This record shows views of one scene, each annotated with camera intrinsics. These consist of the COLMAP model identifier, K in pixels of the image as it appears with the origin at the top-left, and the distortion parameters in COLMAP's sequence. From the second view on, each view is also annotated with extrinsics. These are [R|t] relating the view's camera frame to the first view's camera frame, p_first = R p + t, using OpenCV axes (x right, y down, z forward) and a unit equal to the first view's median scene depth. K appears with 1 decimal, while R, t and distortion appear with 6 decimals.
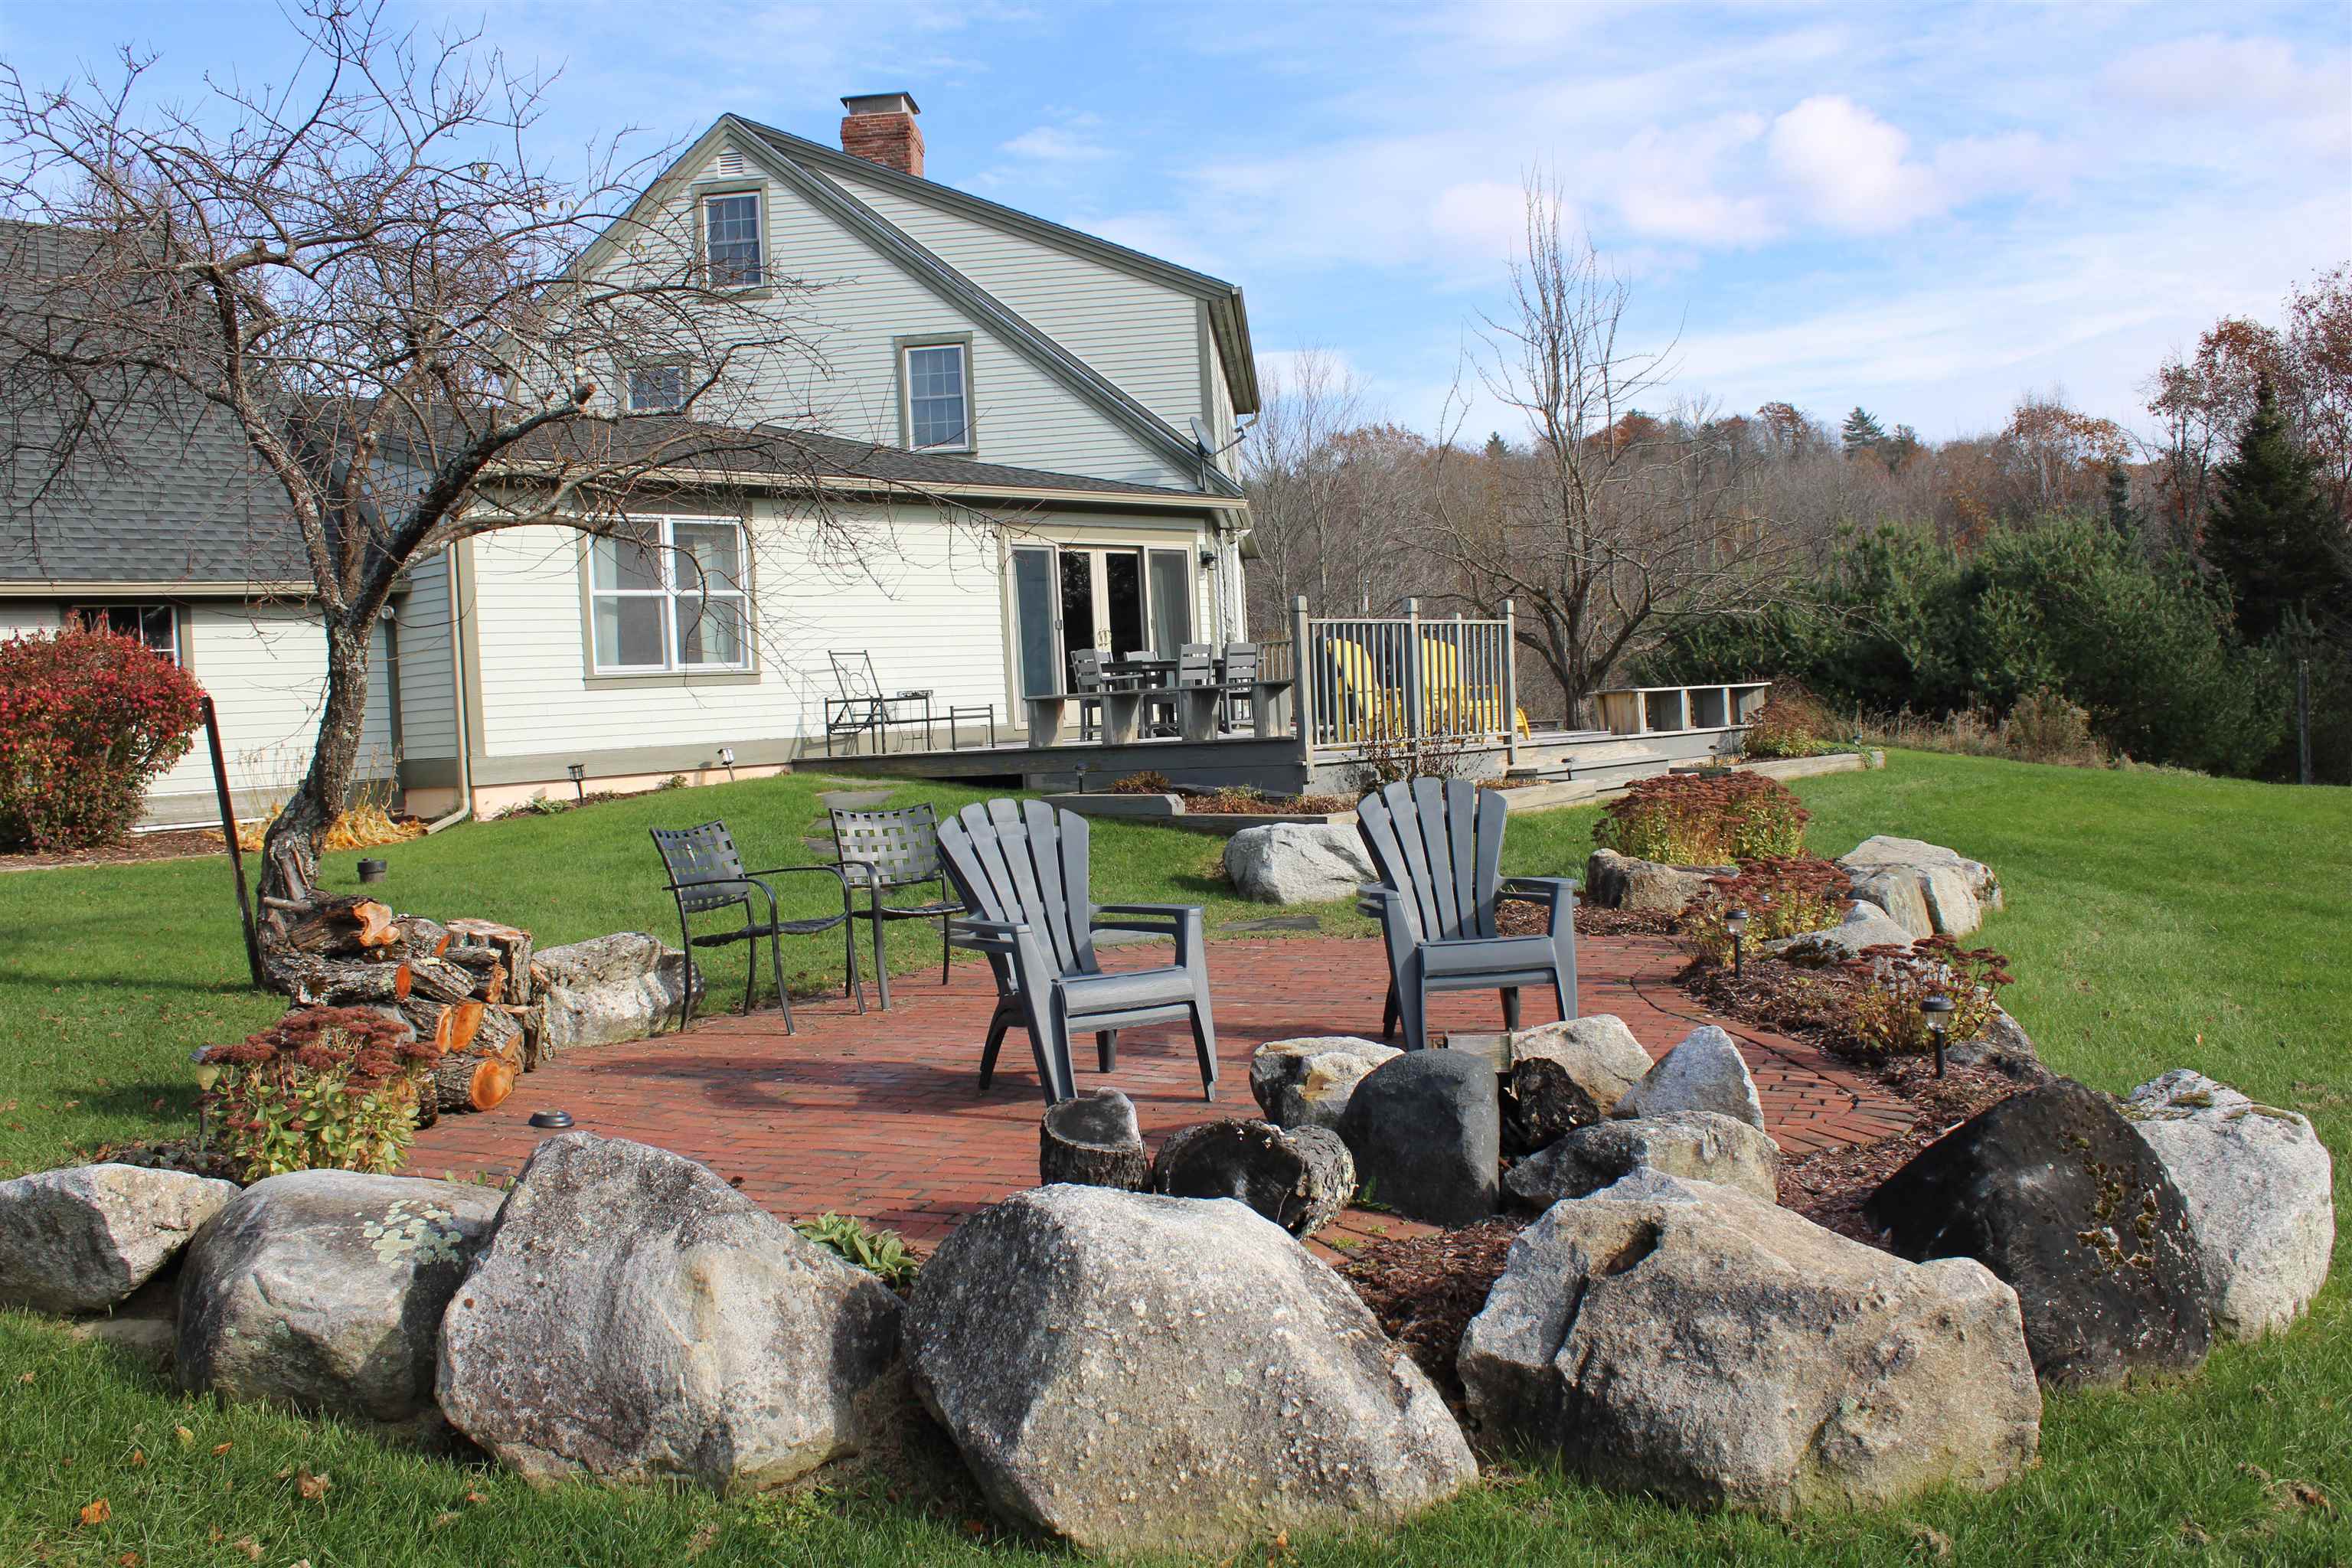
lens RADIAL K [[2070.3, 0, 1167.9], [0, 2070.3, 793.2], [0, 0, 1]] dist [-0.125338, 0.069790]
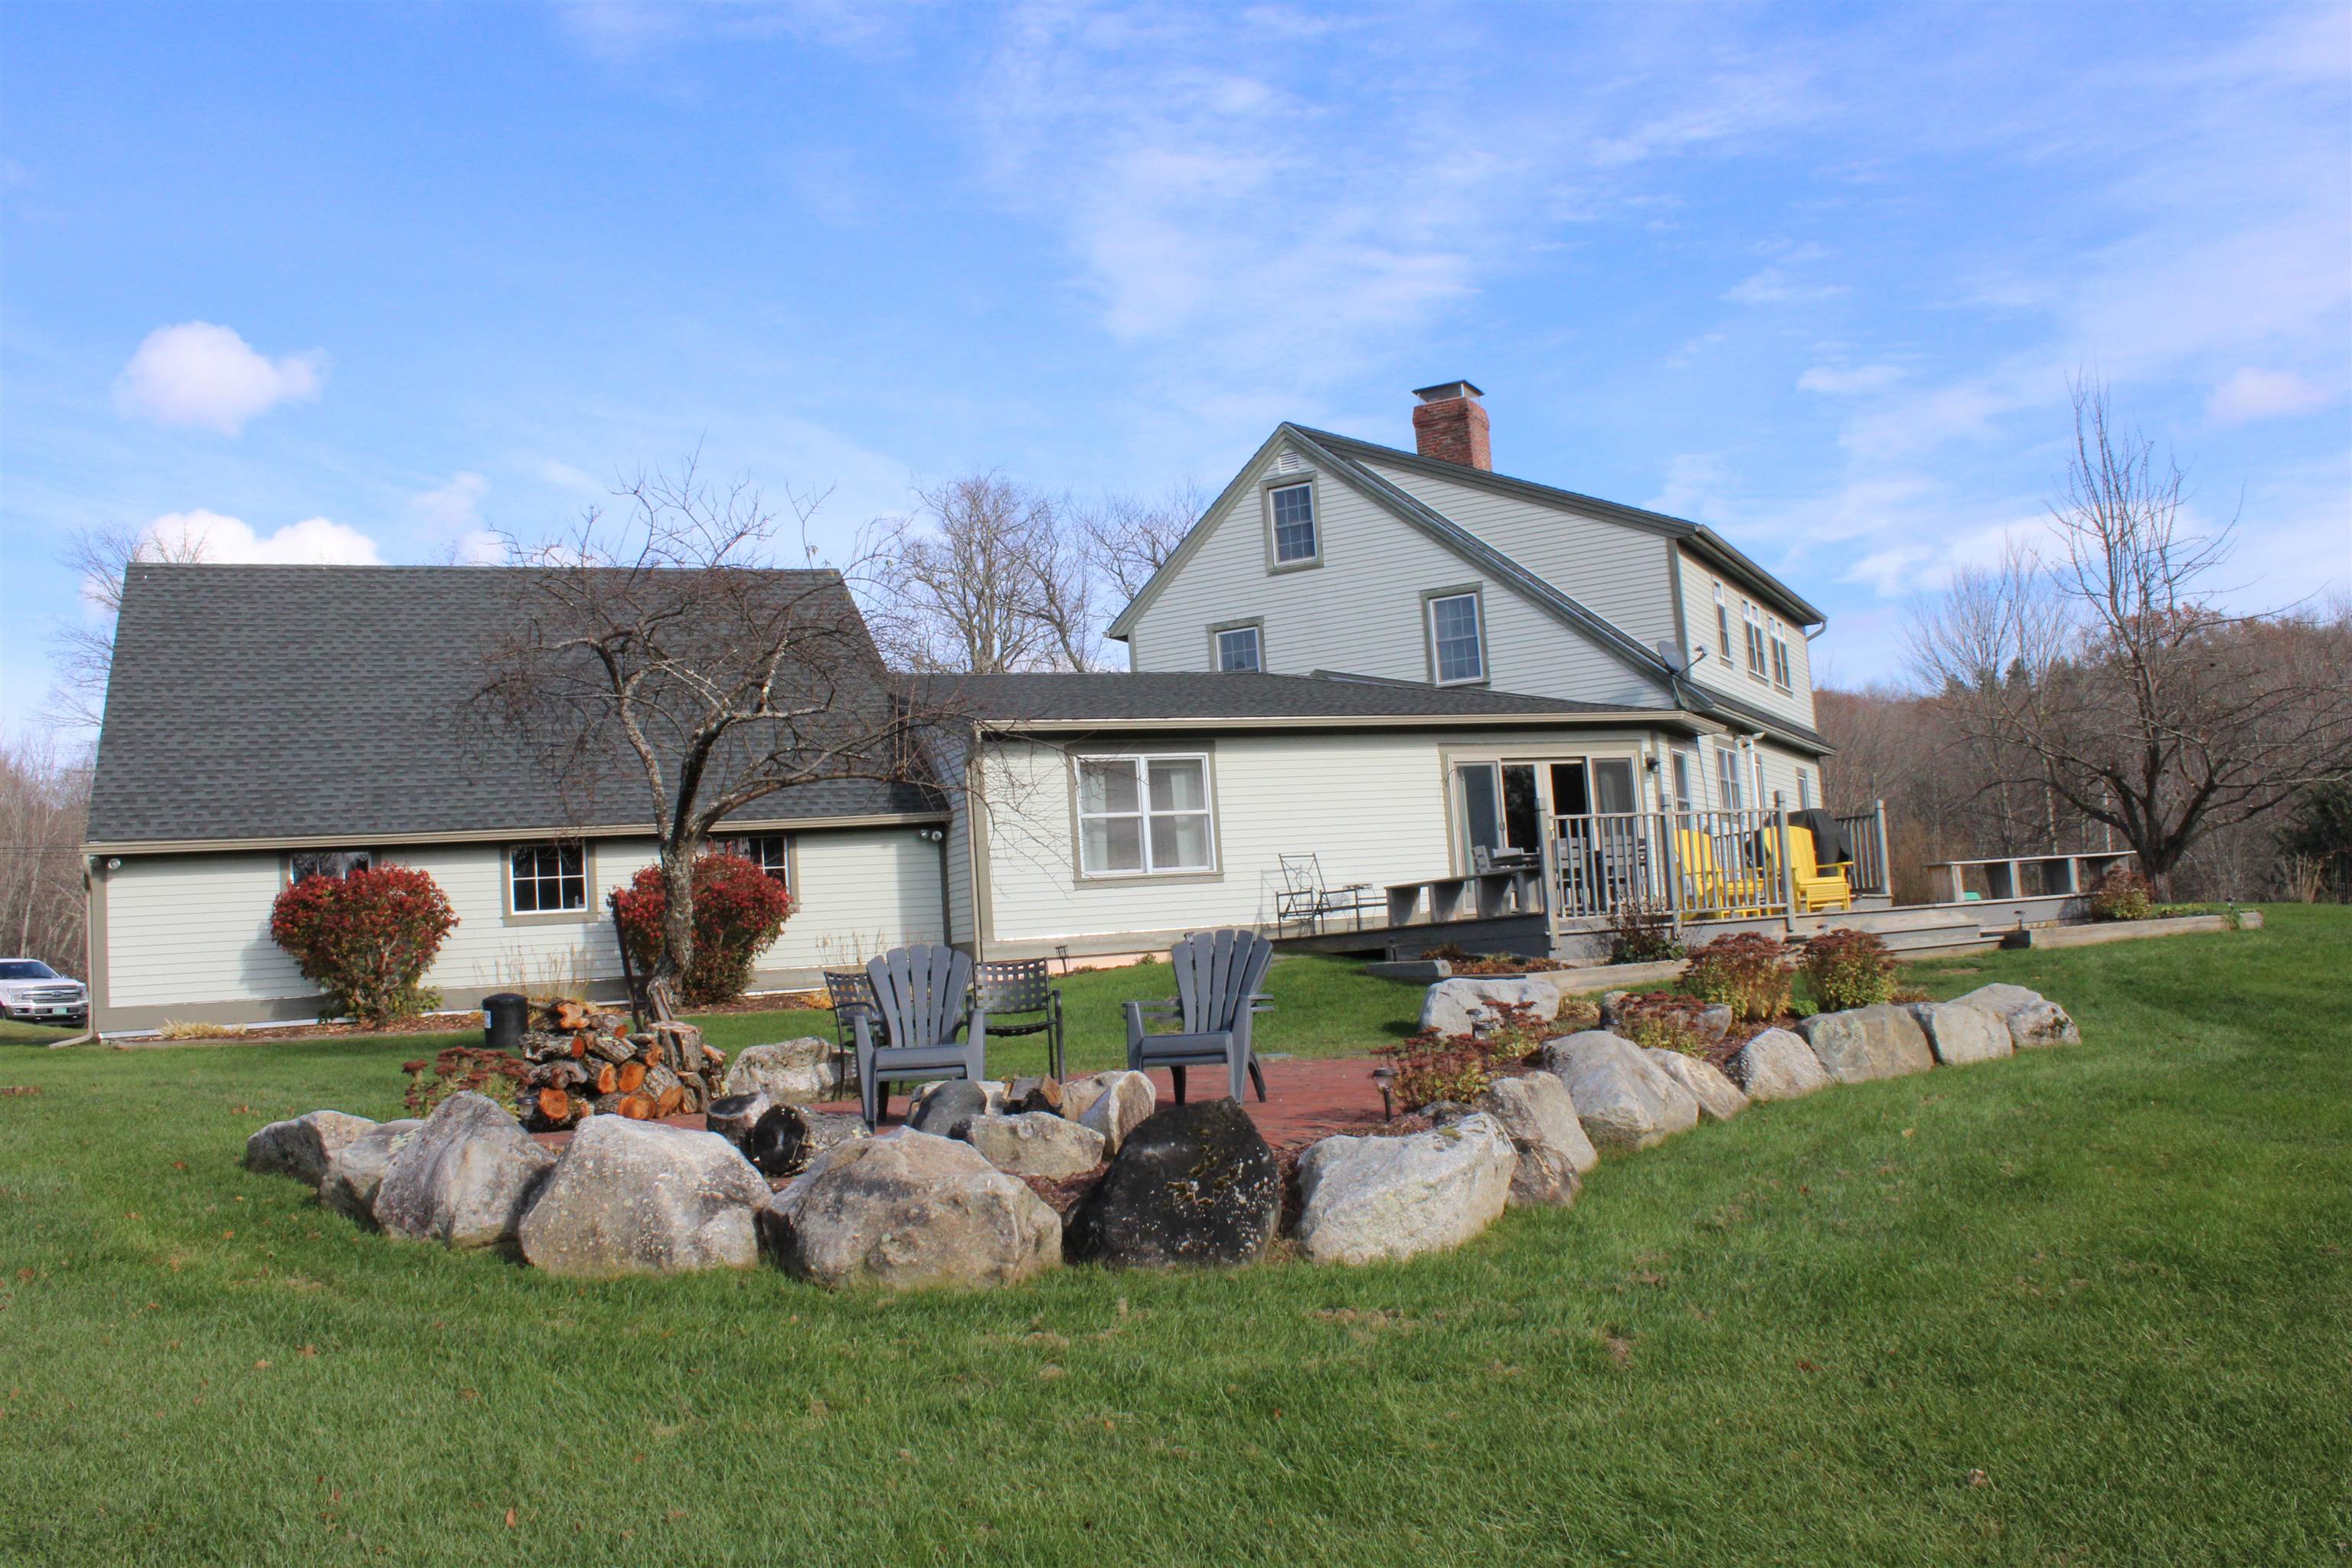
lens RADIAL K [[1949.0, 0, 1177.3], [0, 1949.0, 781.0], [0, 0, 1]] dist [-0.159973, 0.137575]
pose [[0.913667, -0.048417, -0.403569, 0.273258], [0.004982, 0.994140, -0.107990, 0.015185], [0.406432, 0.096656, 0.908554, -0.115884]]
